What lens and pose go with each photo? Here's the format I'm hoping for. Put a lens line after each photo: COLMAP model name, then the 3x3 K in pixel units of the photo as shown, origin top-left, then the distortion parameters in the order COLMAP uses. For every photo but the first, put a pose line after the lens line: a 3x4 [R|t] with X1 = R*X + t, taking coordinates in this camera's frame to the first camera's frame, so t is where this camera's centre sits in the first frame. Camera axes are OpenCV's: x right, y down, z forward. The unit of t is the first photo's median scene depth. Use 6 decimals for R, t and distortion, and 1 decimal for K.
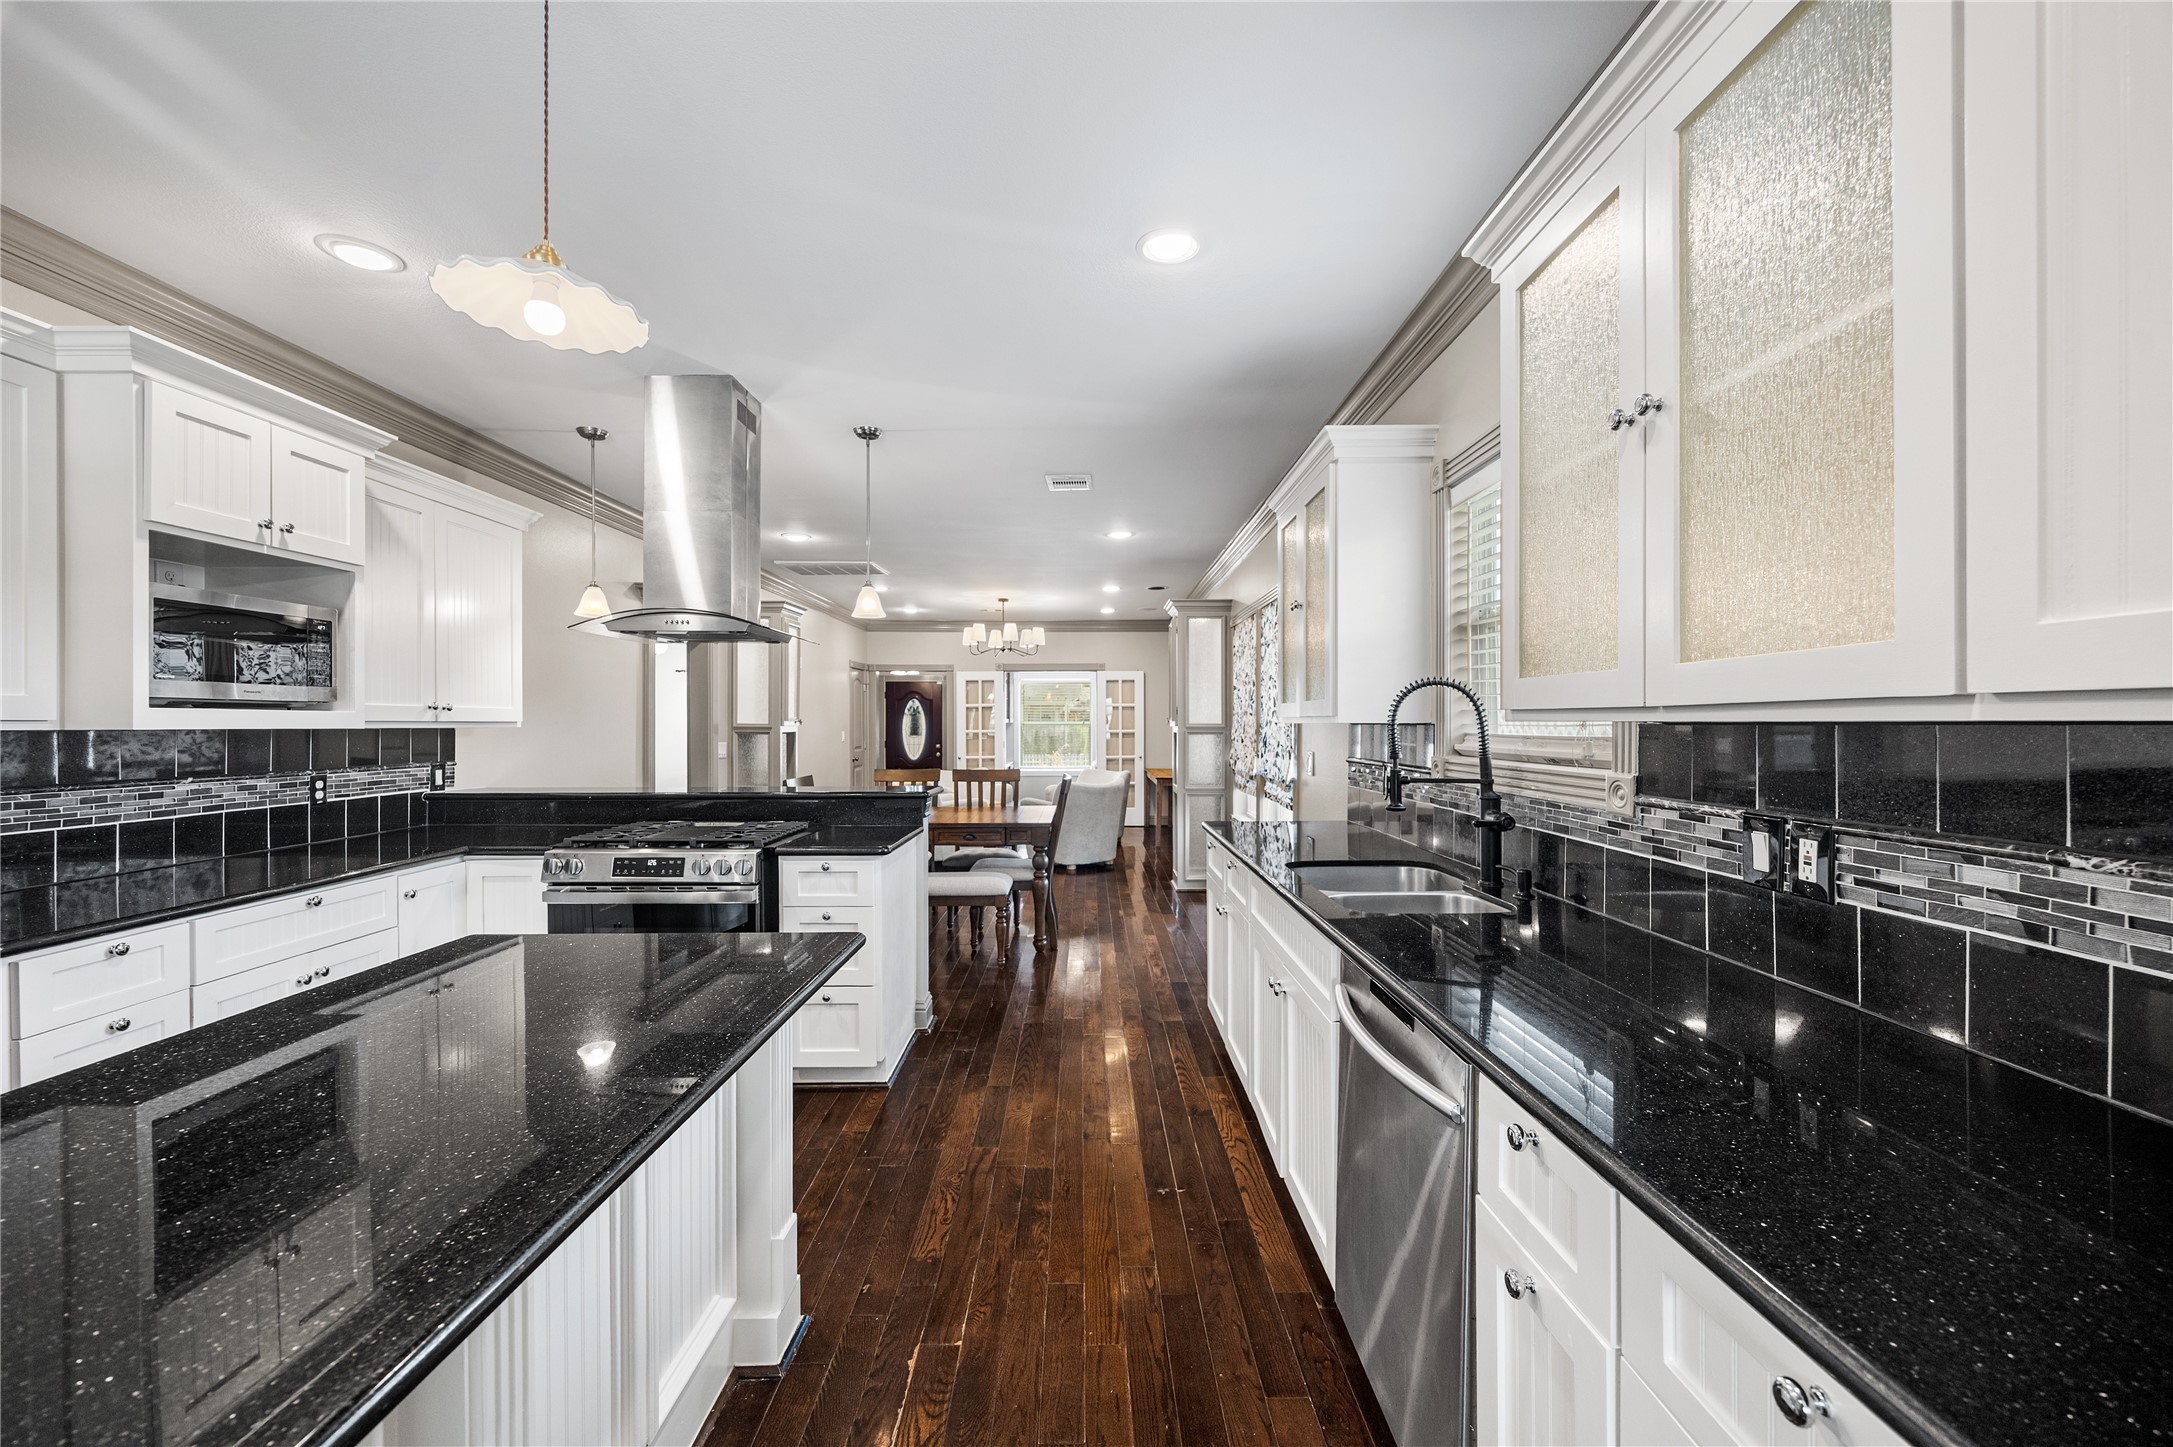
lens RADIAL K [[844.4, 0, 1087.5], [0, 844.4, 723.5], [0, 0, 1]] dist [0.000028, -0.000394]
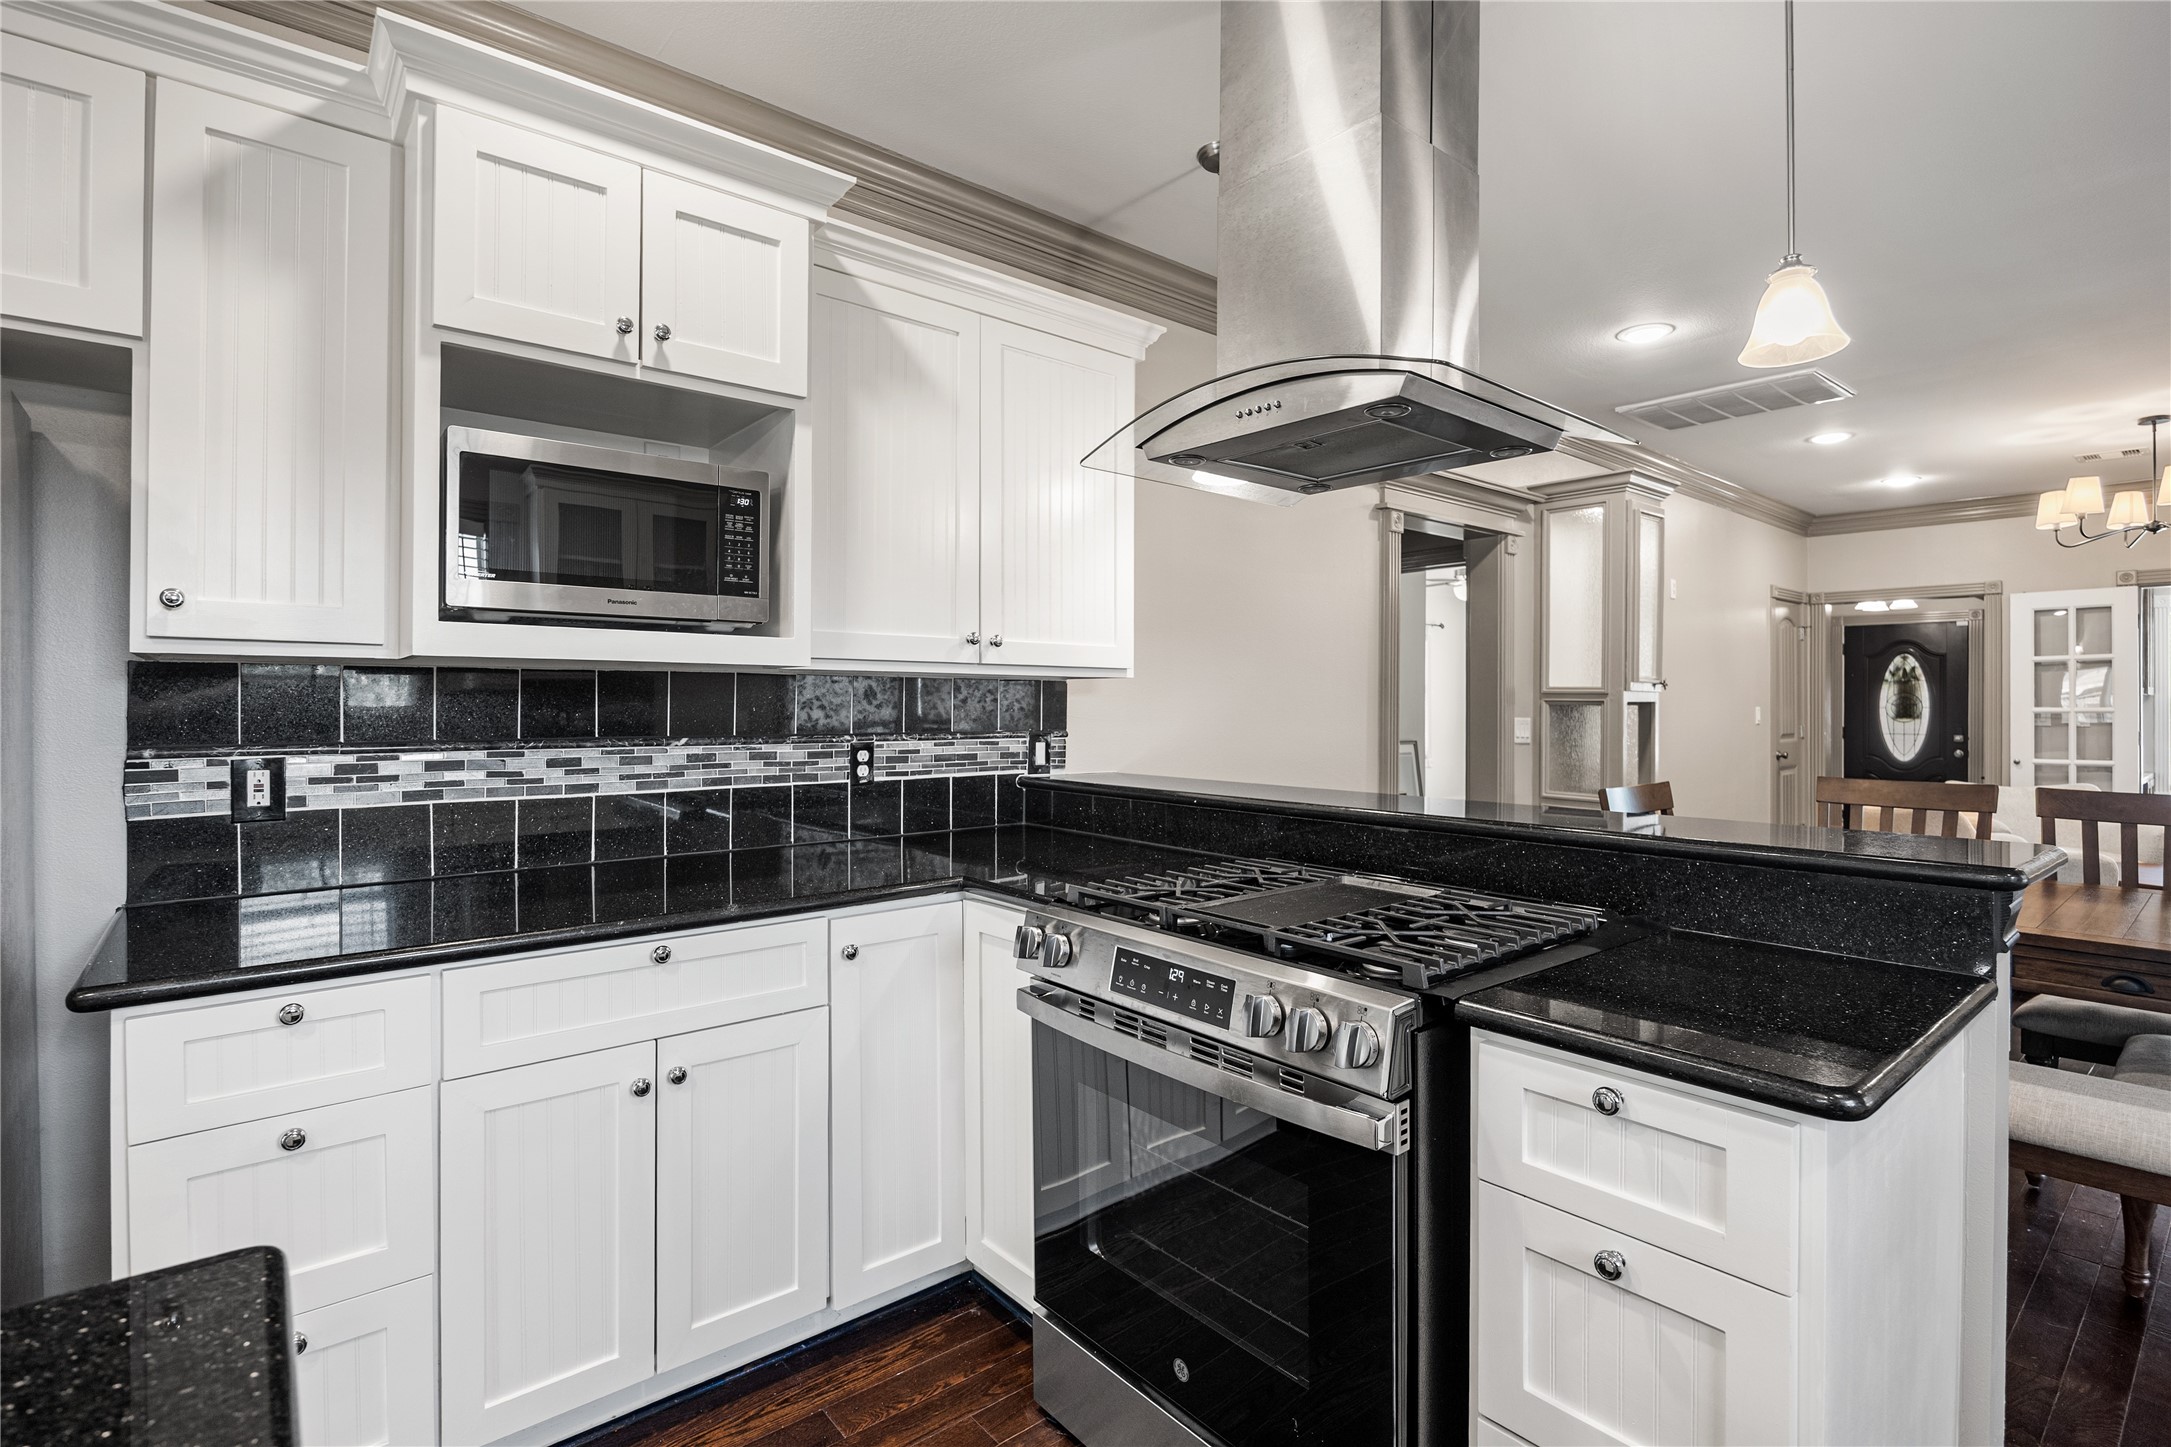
lens RADIAL K [[1018.8, 0, 1083.3], [0, 1018.8, 703.8], [0, 0, 1]] dist [-0.014502, 0.001118]
pose [[0.637541, 0.004090, -0.770405, -0.125992], [-0.005086, 0.999986, 0.001100, 0.023489], [0.770399, 0.003217, 0.637553, 0.519719]]
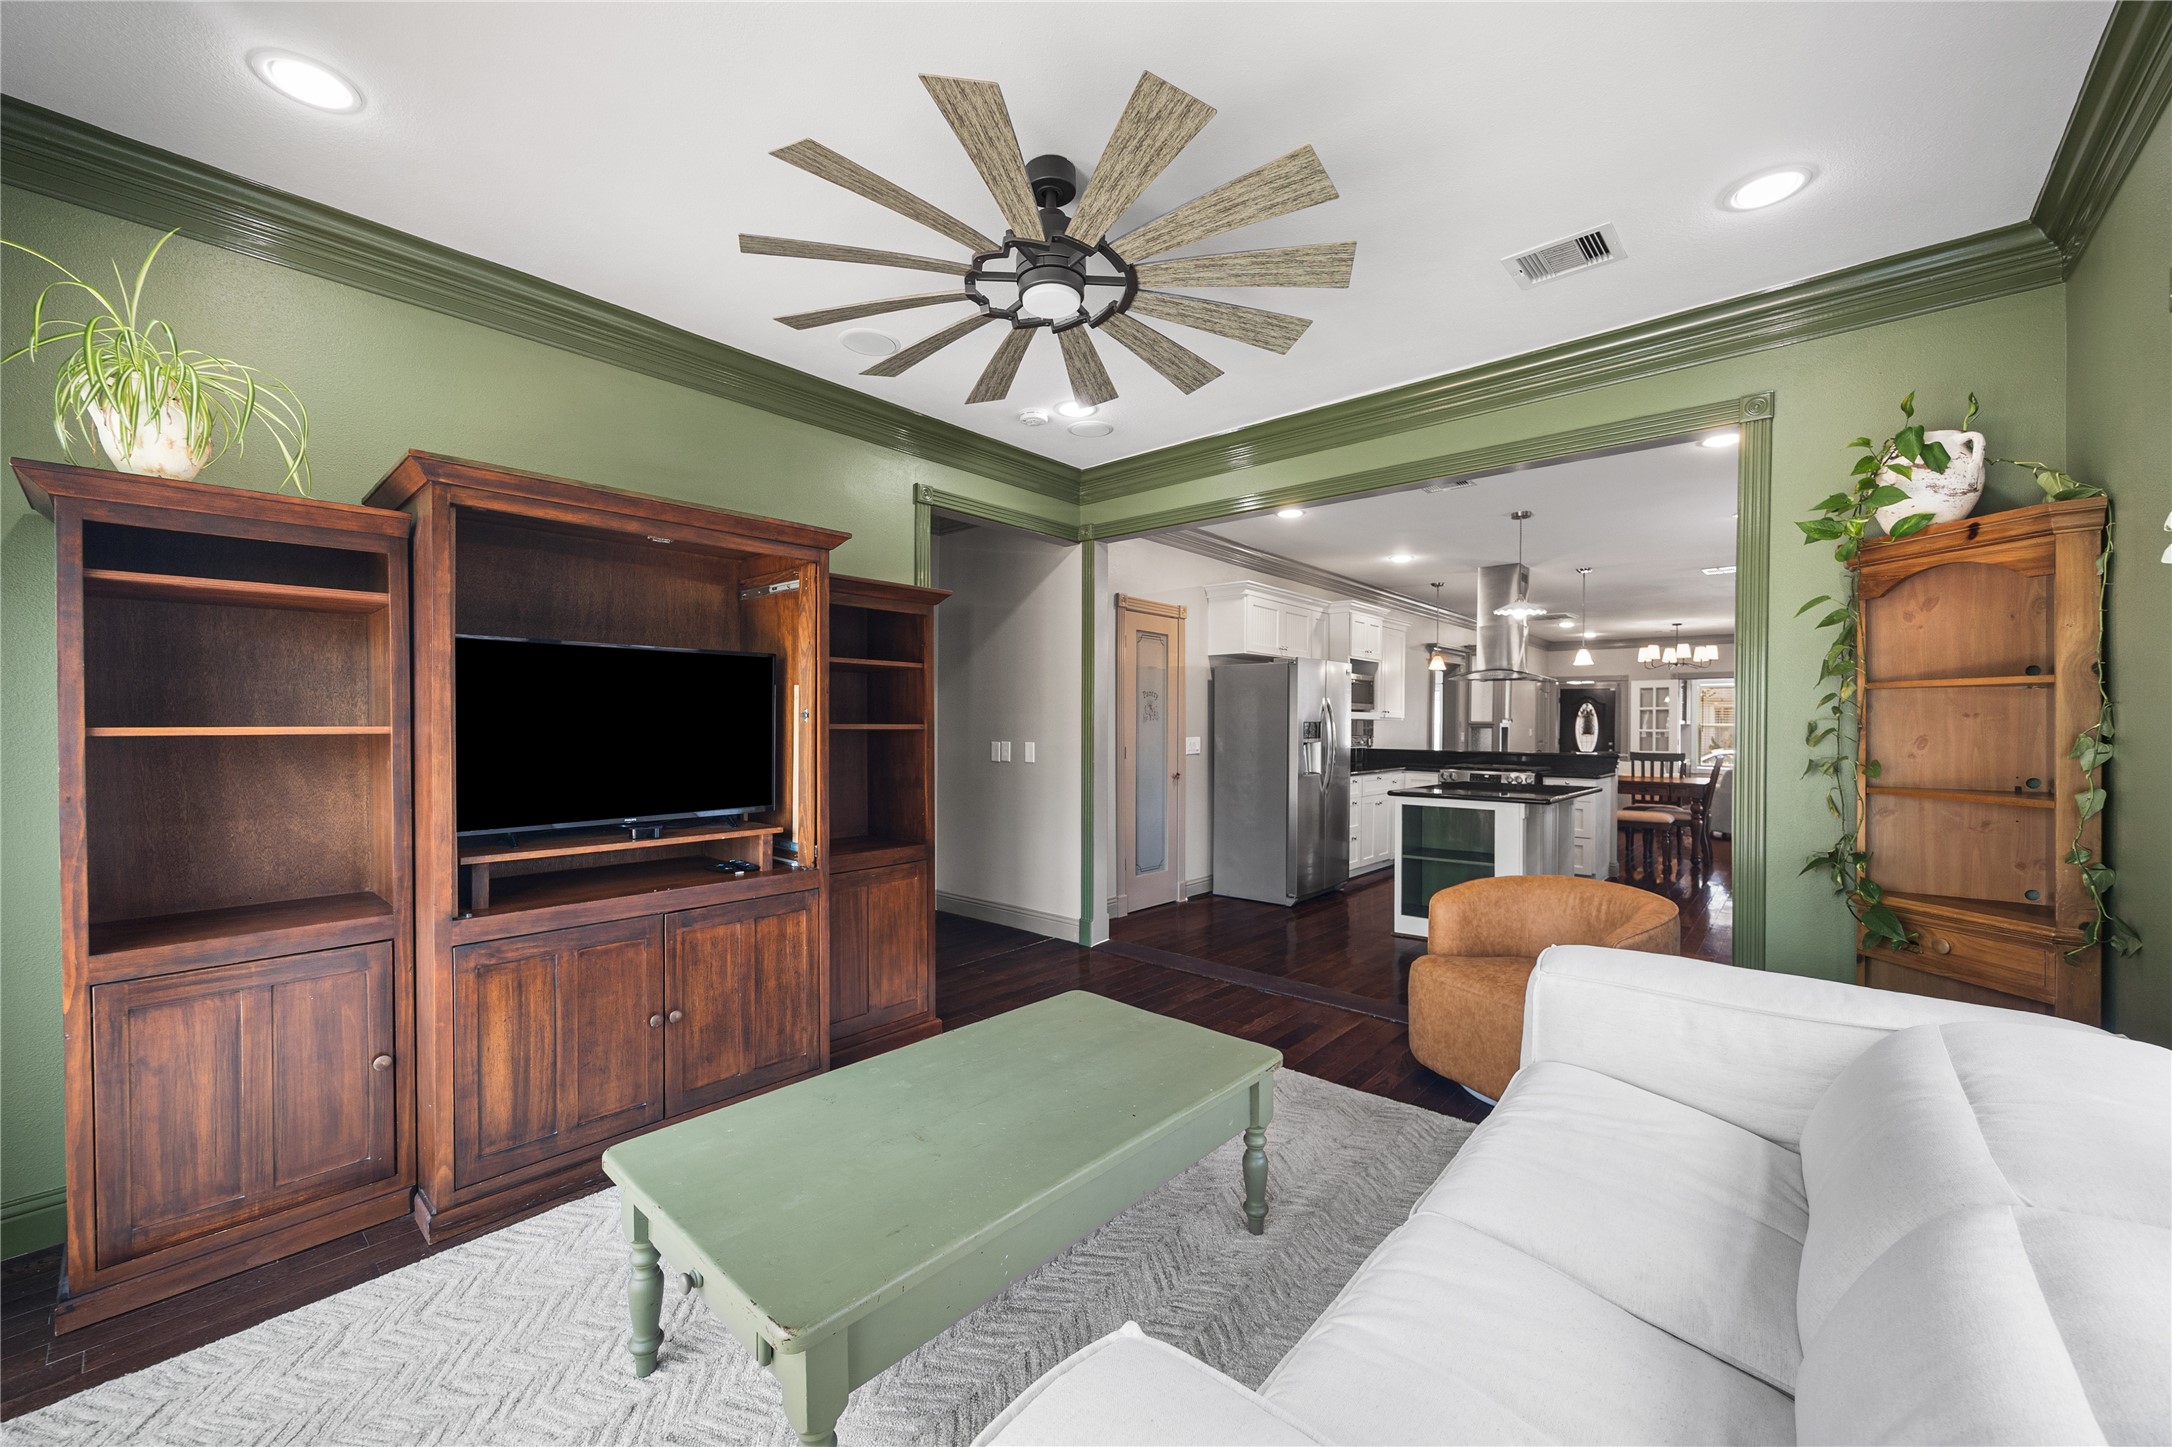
lens RADIAL K [[844.0, 0, 1076.3], [0, 844.0, 726.3], [0, 0, 1]] dist [0.000028, -0.000394]
pose [[0.745518, 0.011640, -0.666384, 0.172320], [-0.011232, 0.999925, 0.004900, 0.018999], [0.666391, 0.003831, 0.745592, -1.269714]]
